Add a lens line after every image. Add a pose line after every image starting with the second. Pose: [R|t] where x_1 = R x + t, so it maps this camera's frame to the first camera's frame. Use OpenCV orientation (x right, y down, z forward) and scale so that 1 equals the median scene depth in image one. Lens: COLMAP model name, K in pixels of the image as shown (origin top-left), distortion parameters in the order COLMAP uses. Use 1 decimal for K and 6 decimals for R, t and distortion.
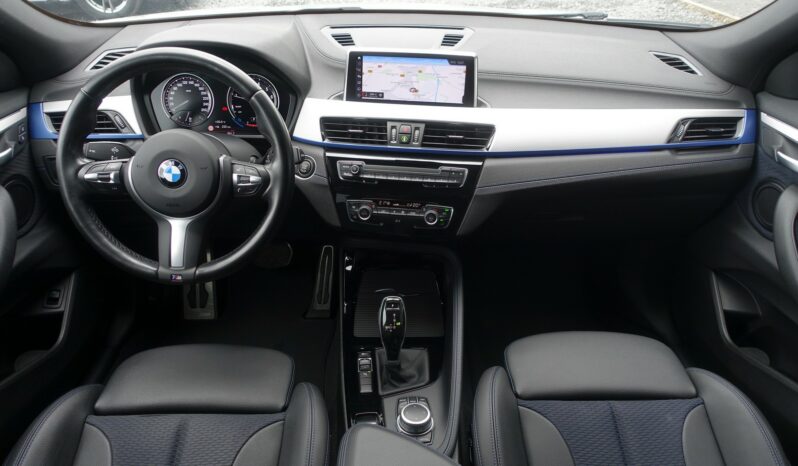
lens RADIAL K [[551.6, 0, 402.6], [0, 551.6, 230.8], [0, 0, 1]] dist [-0.010492, 0.008676]
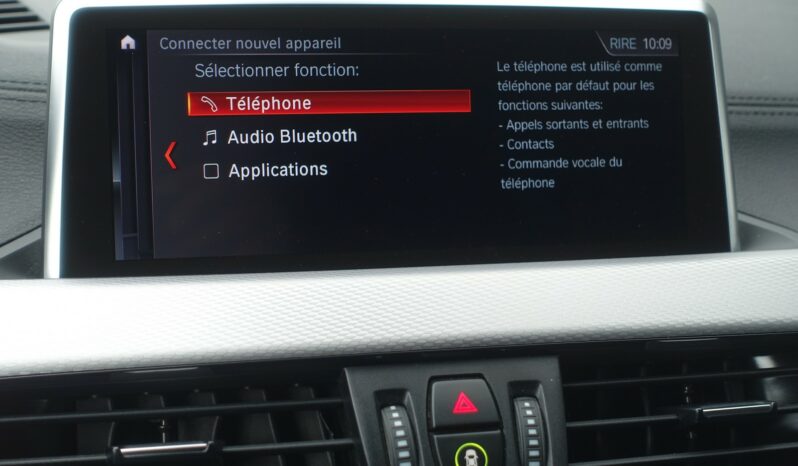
lens RADIAL K [[1208.2, 0, 403.6], [0, 1208.2, 233.9], [0, 0, 1]] dist [-0.116859, 0.000000]
pose [[0.942735, -0.075950, 0.324781, -0.130010], [0.166522, 0.950868, -0.261000, -0.139865], [-0.289001, 0.300137, 0.909063, 0.654112]]
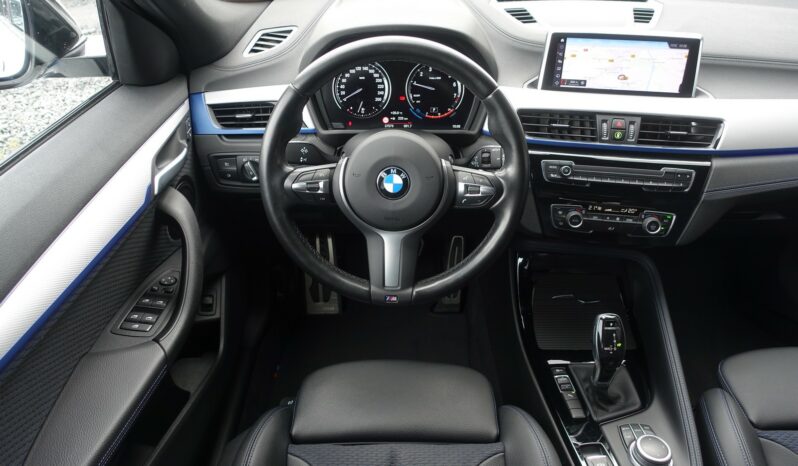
lens RADIAL K [[551.6, 0, 396.9], [0, 551.6, 231.6], [0, 0, 1]] dist [-0.010492, 0.008676]
pose [[0.999741, 0.002267, -0.022664, -0.331090], [-0.000514, 0.997029, 0.077026, -0.080188], [0.022771, -0.076995, 0.996771, 0.101835]]
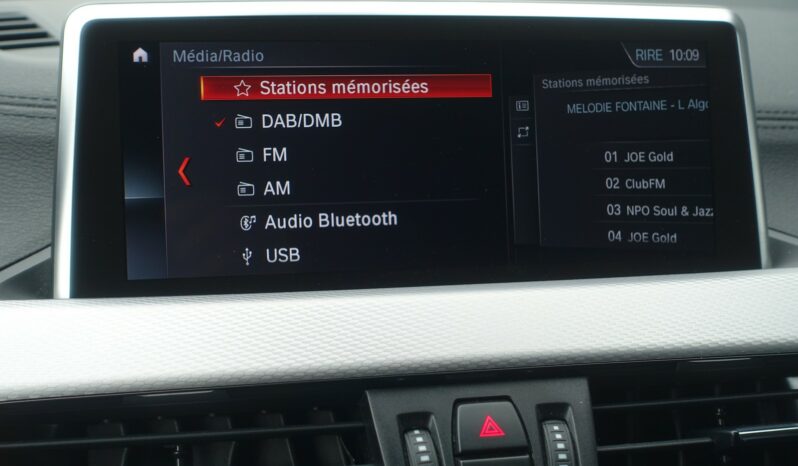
lens RADIAL K [[1208.2, 0, 397.3], [0, 1208.2, 230.5], [0, 0, 1]] dist [-0.116859, 0.000000]
pose [[0.945890, -0.072711, 0.316235, -0.130259], [0.167992, 0.943530, -0.285535, -0.141900], [-0.277615, 0.323209, 0.904691, 0.669059]]
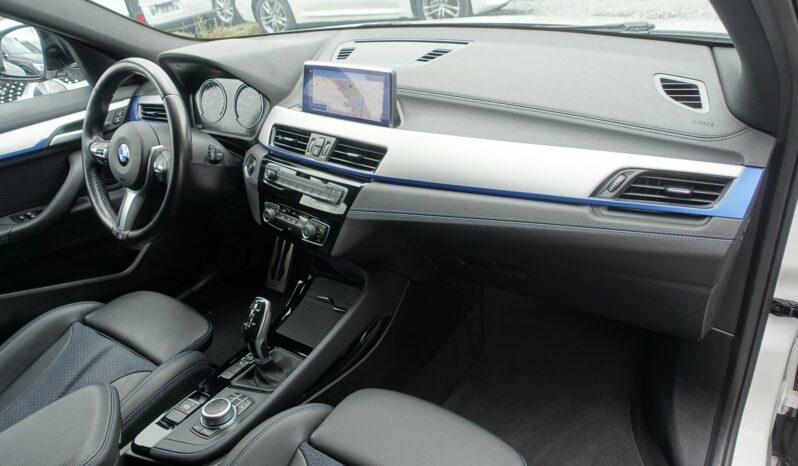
lens RADIAL K [[551.6, 0, 400.9], [0, 551.6, 234.7], [0, 0, 1]] dist [-0.010492, 0.008676]
pose [[0.803180, 0.195382, -0.562786, 0.728561], [-0.207910, 0.977222, 0.042544, -0.092463], [0.558279, 0.082838, 0.825507, 0.266659]]
